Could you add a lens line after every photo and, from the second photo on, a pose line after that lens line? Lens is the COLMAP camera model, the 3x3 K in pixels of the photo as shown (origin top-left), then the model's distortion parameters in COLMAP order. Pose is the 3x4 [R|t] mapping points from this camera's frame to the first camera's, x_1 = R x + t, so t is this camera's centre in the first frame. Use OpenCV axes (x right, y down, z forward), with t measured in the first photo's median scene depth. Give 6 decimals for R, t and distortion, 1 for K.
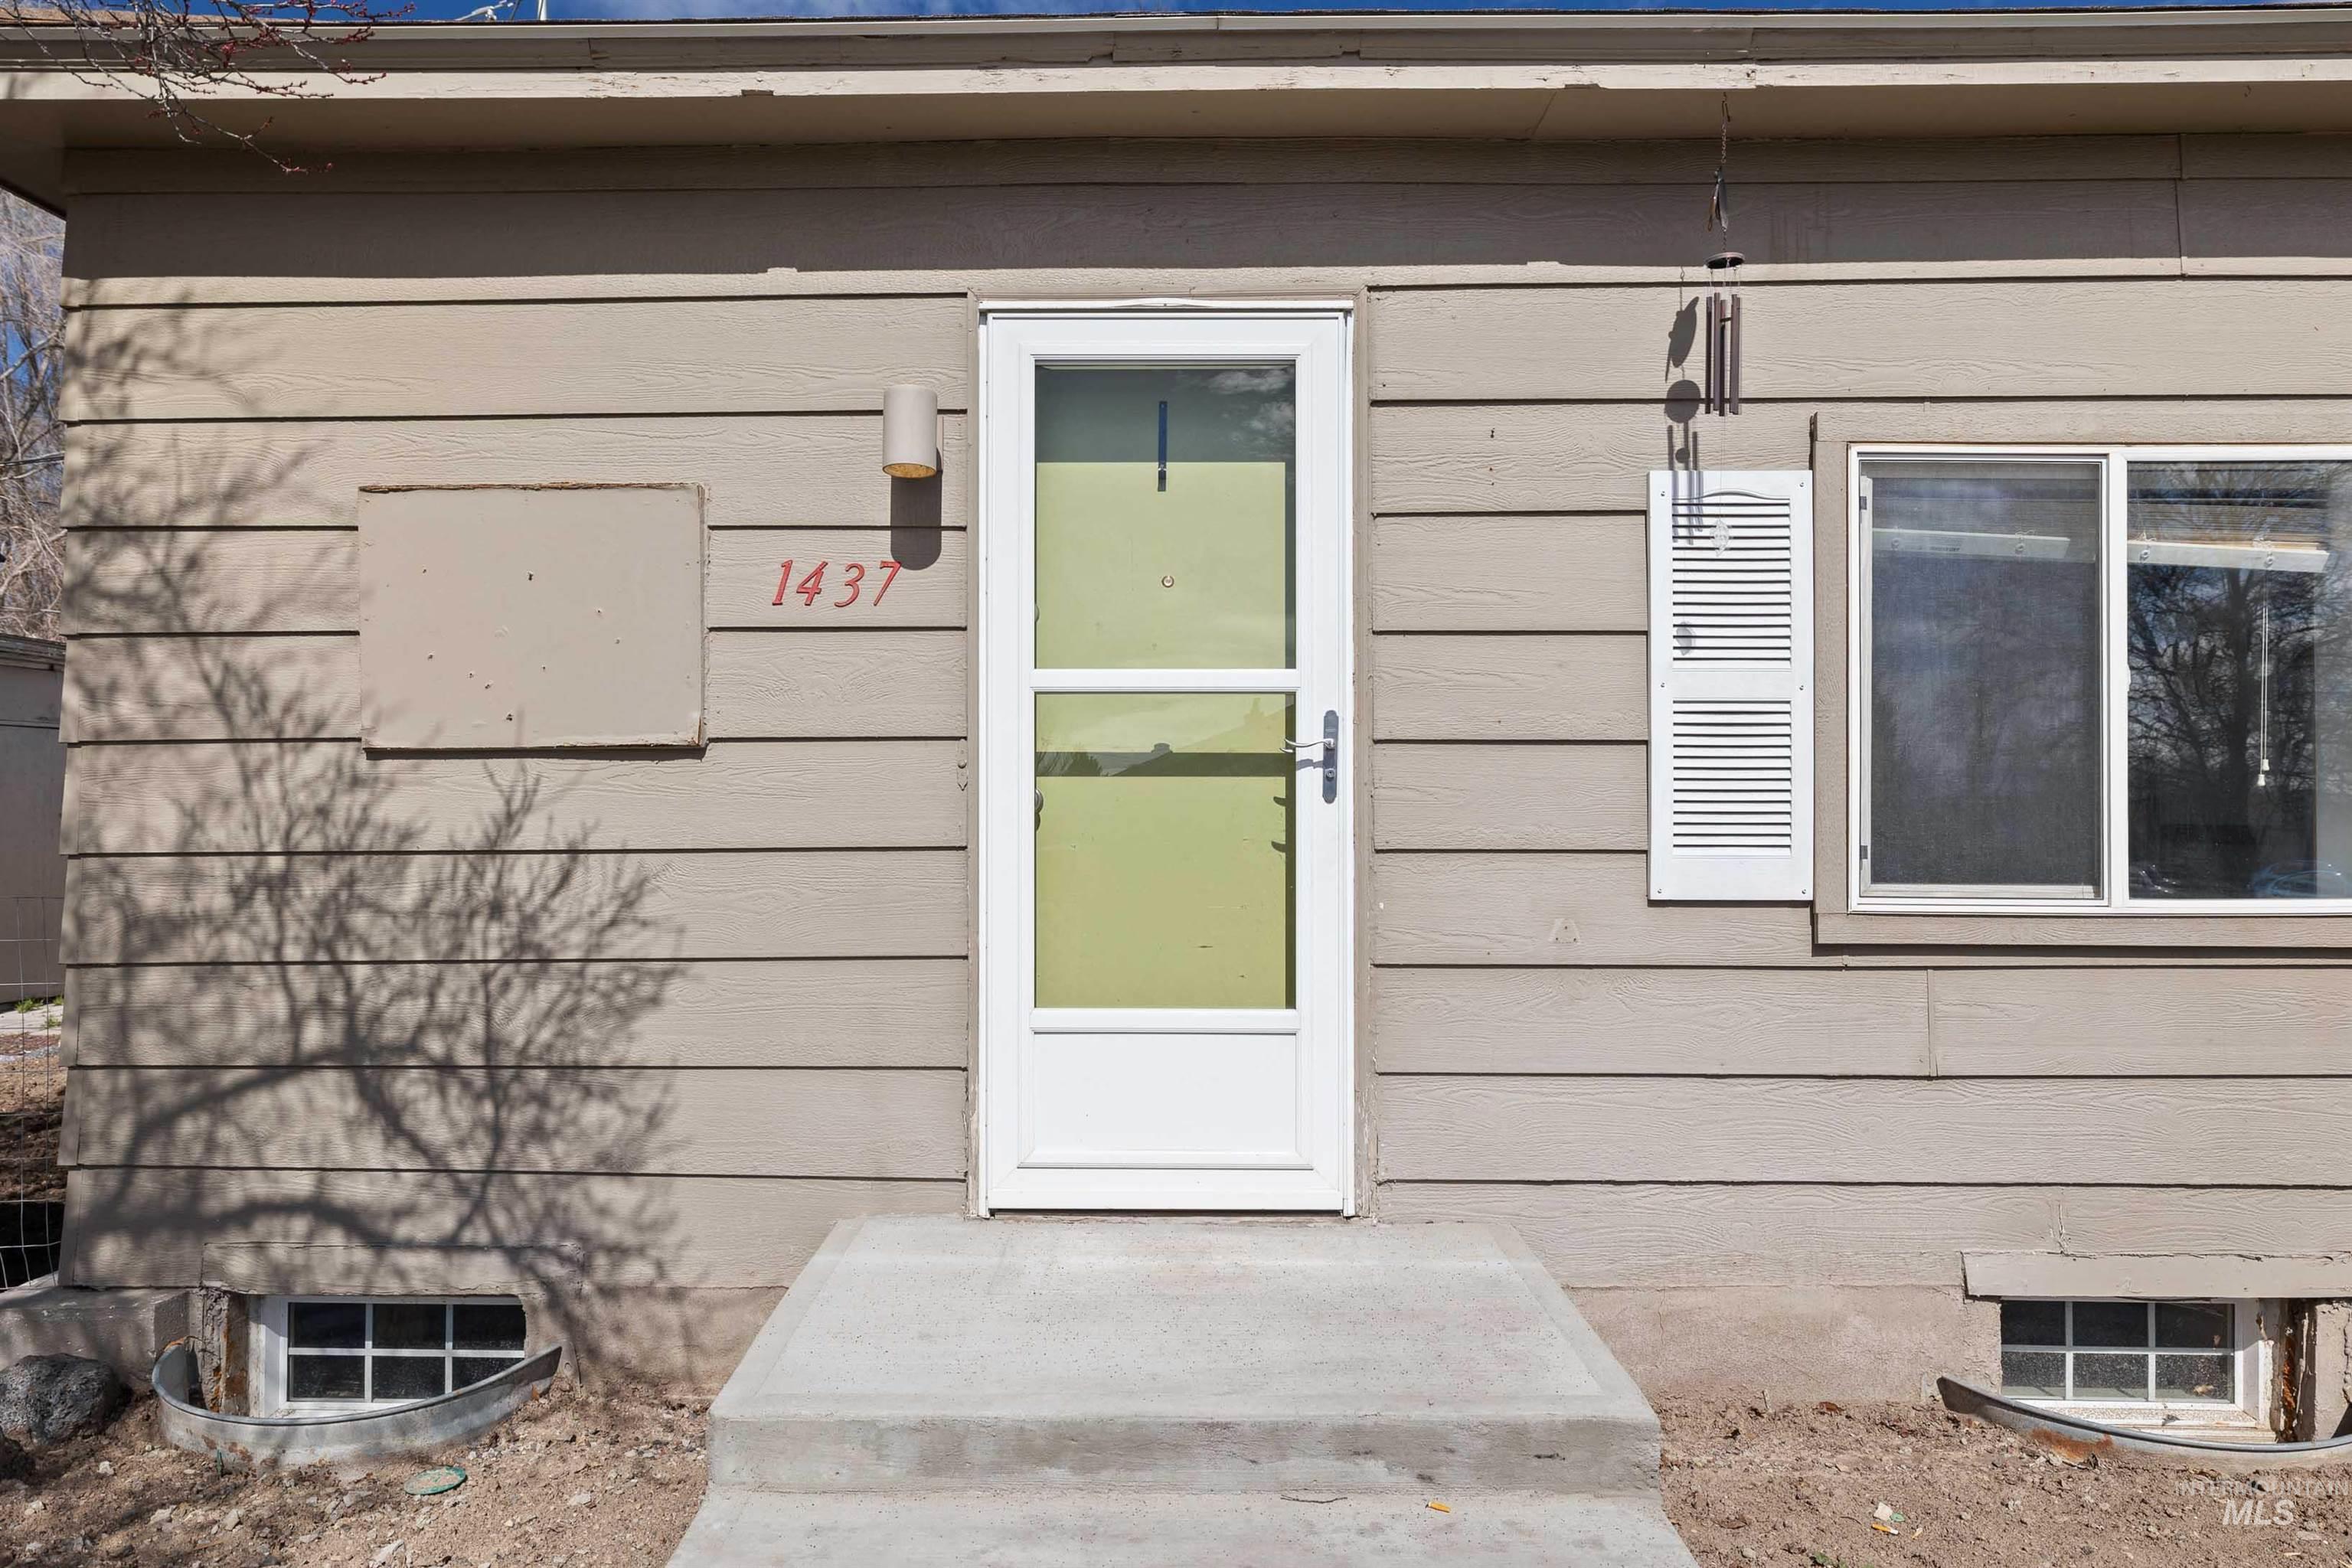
lens RADIAL K [[1820.9, 0, 1176.0], [0, 1820.9, 784.0], [0, 0, 1]] dist [-0.003195, -0.002394]
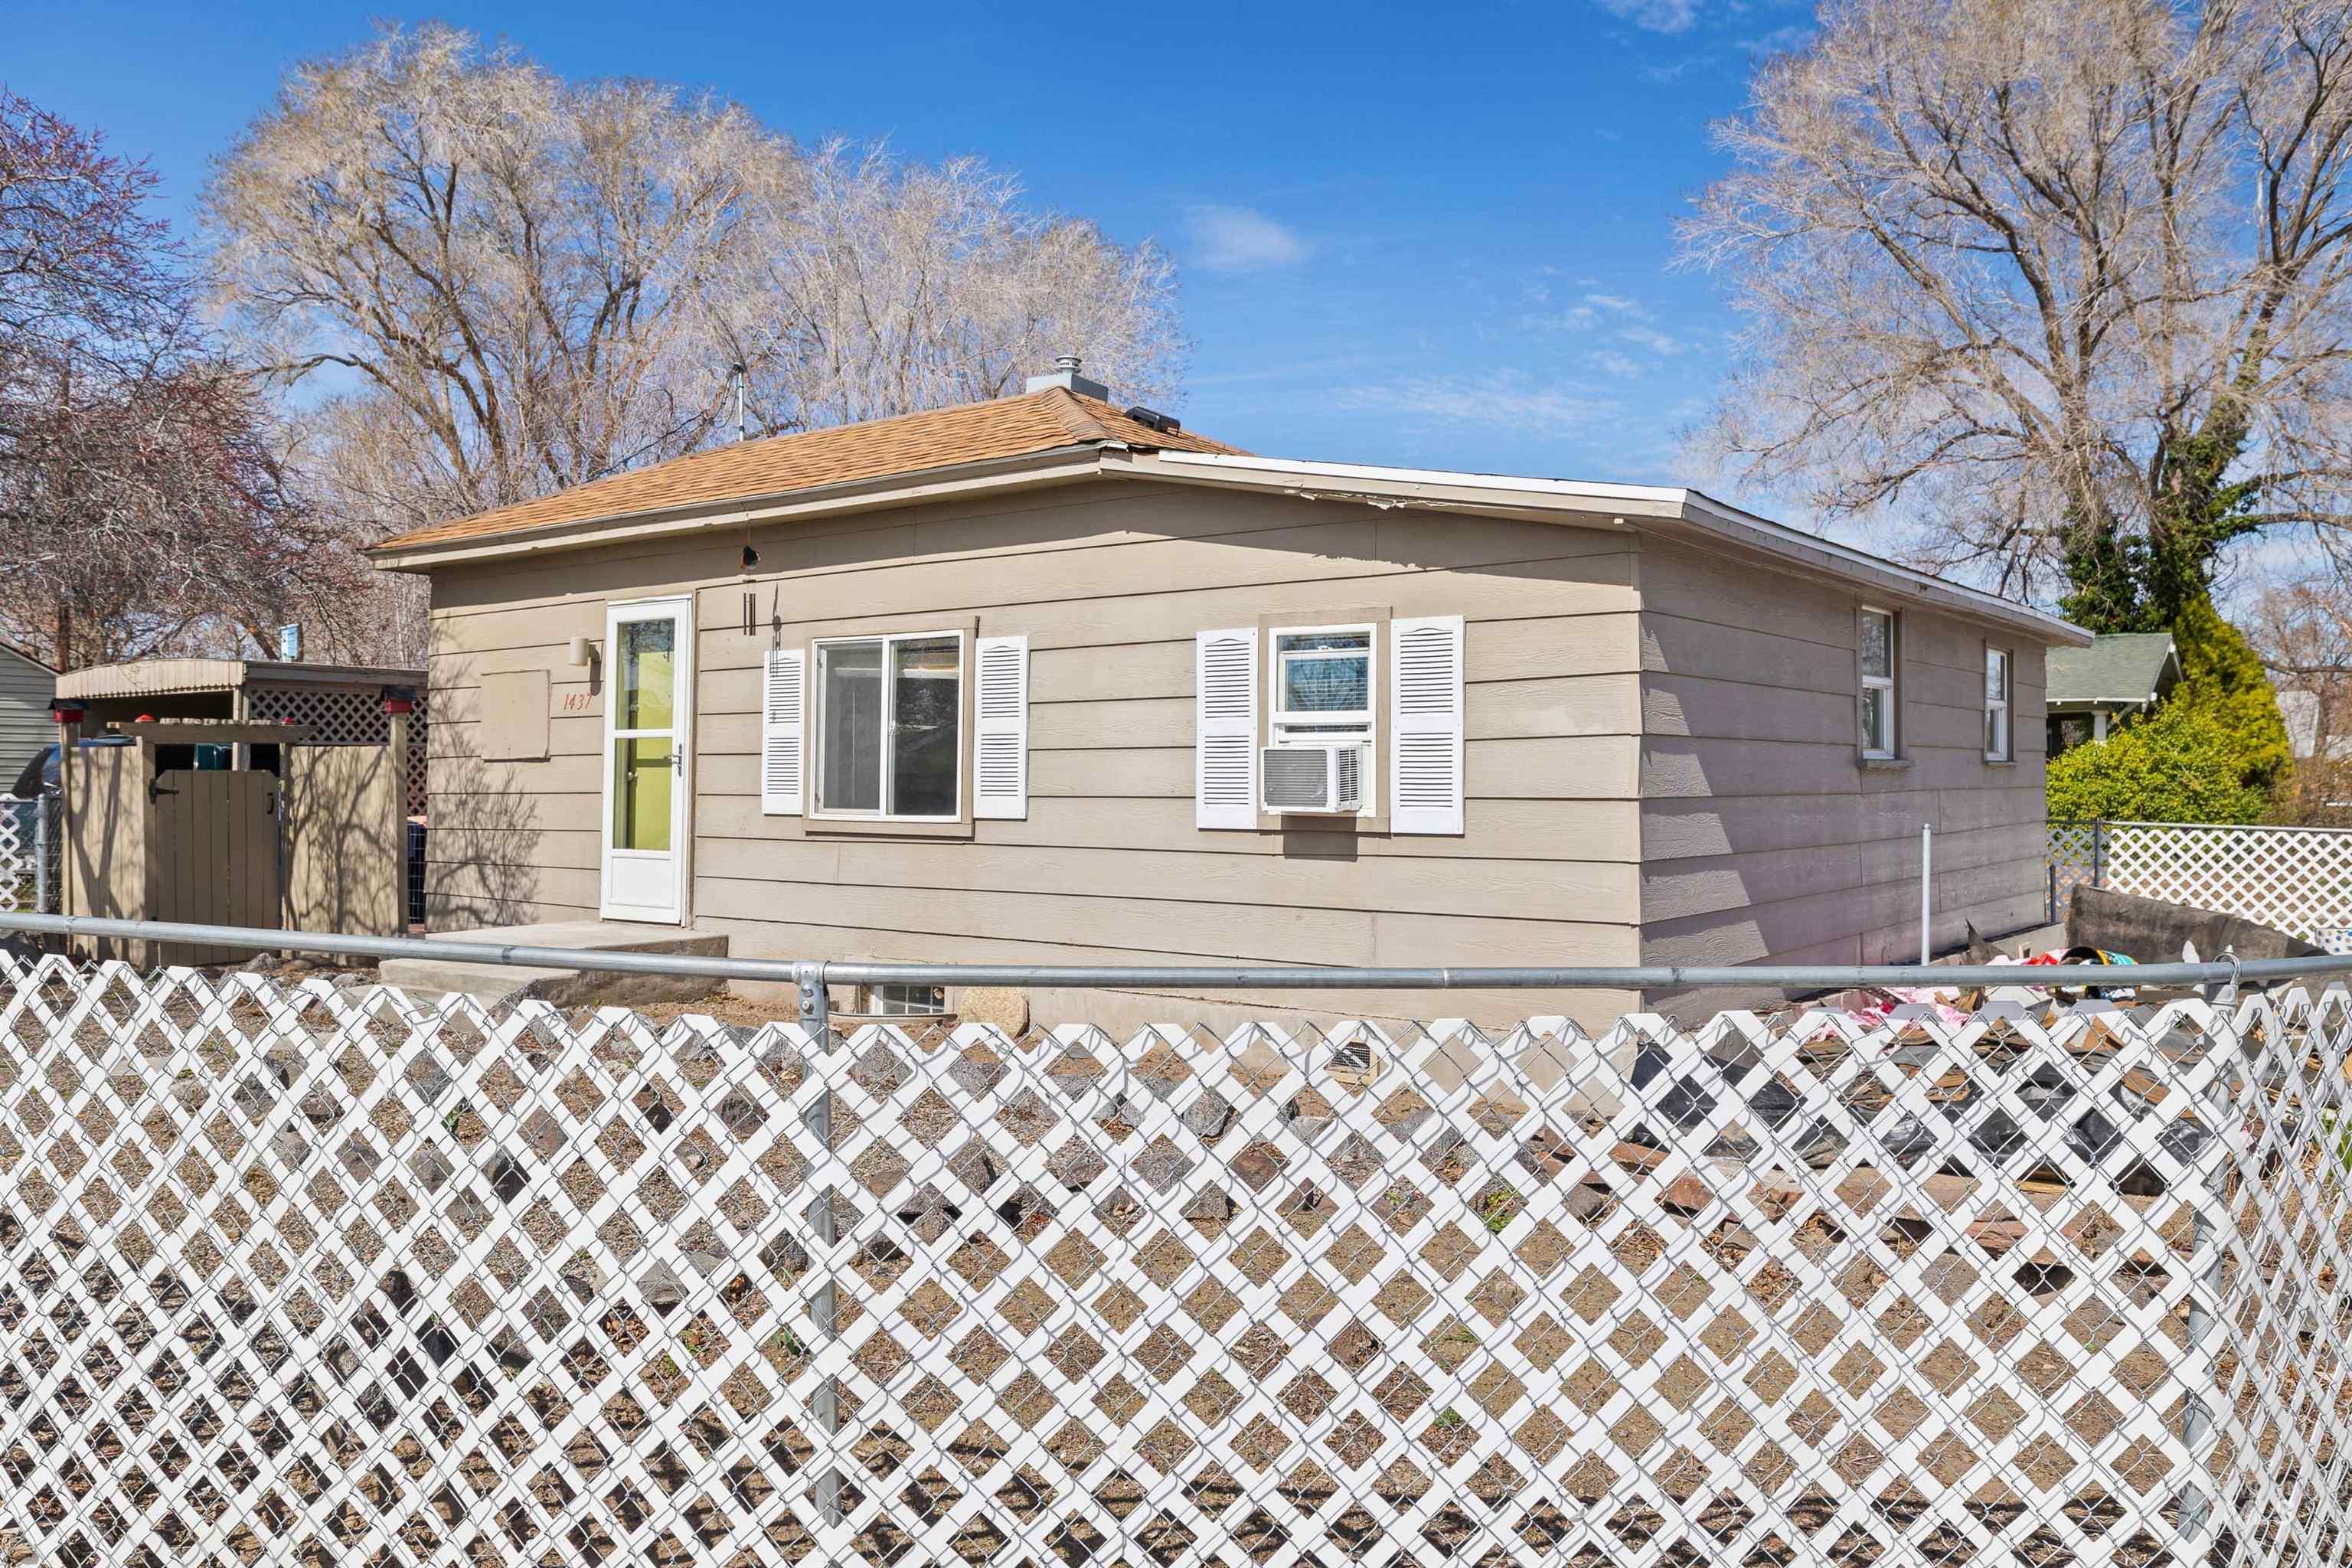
lens RADIAL K [[1836.6, 0, 1173.5], [0, 1836.6, 817.2], [0, 0, 1]] dist [-0.042278, 0.002212]
pose [[0.811373, 0.013020, -0.584383, 2.299271], [-0.009549, 0.999914, 0.009021, 0.039205], [0.584450, -0.001739, 0.811428, -0.810333]]
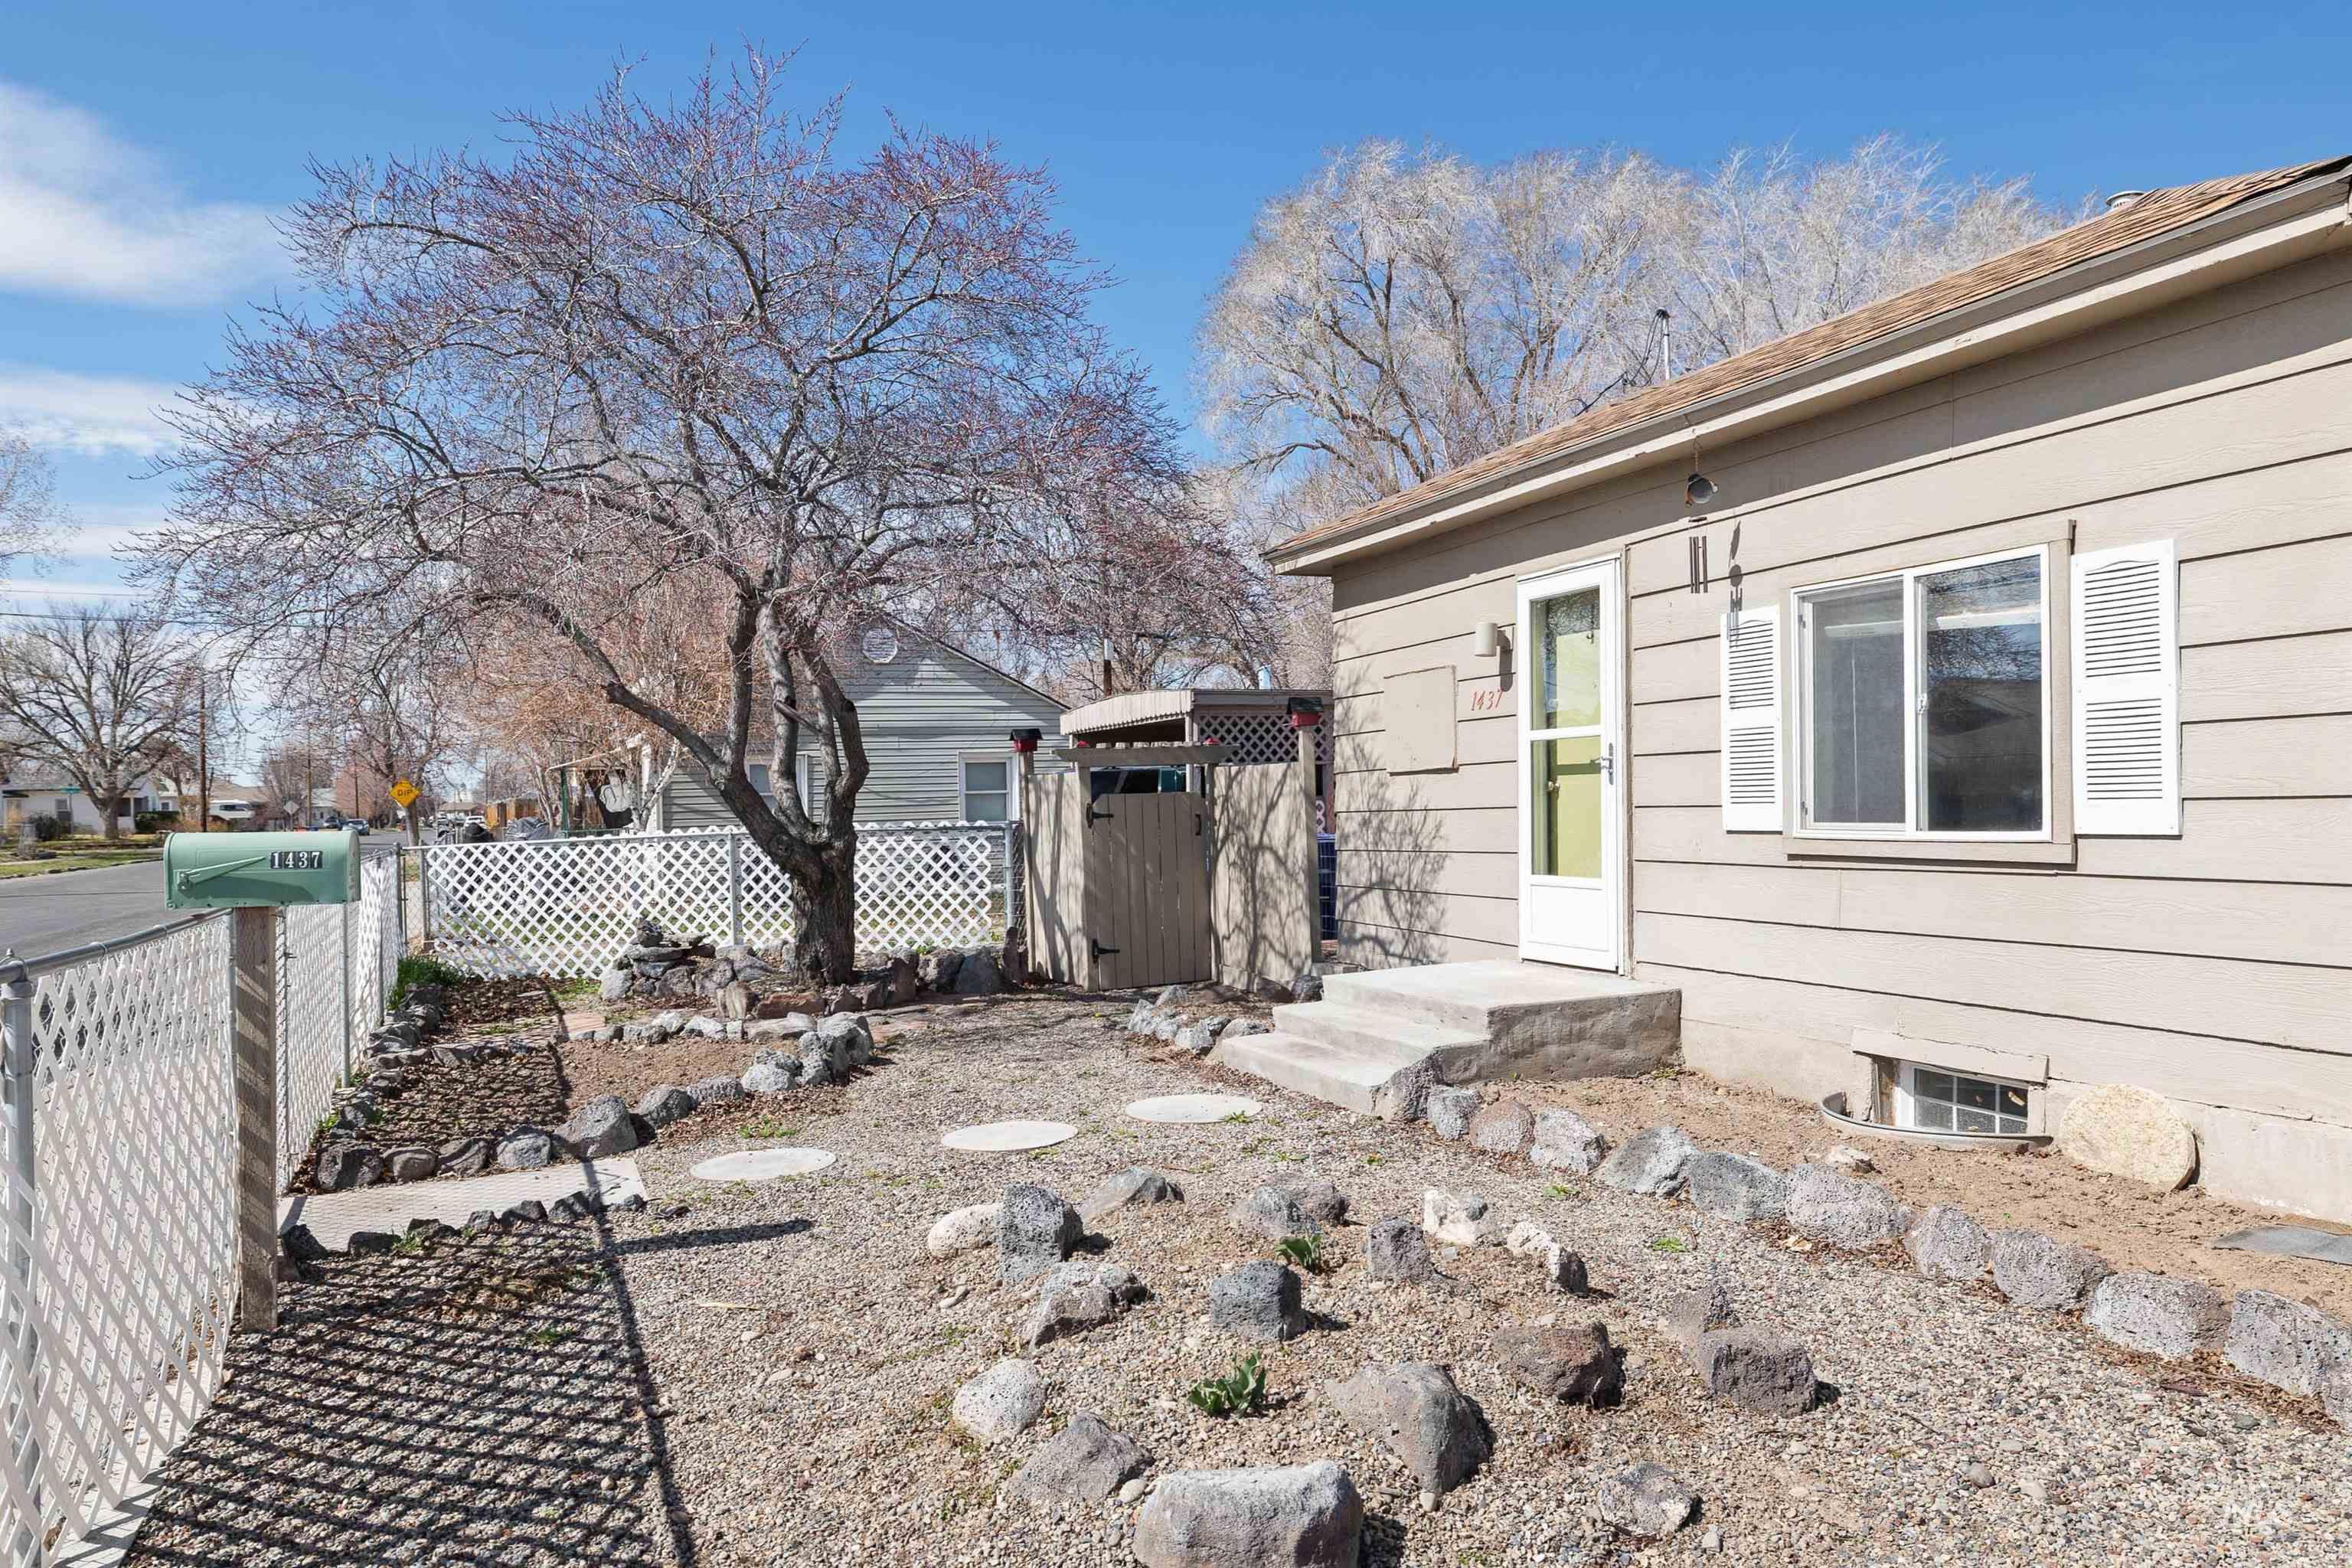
lens RADIAL K [[1569.2, 0, 1176.0], [0, 1569.2, 784.0], [0, 0, 1]] dist [-0.002301, -0.001464]
pose [[0.404405, -0.021411, -0.914329, 1.585609], [0.018297, 0.999715, -0.015318, 0.028206], [0.914397, -0.010535, 0.404681, -0.239725]]
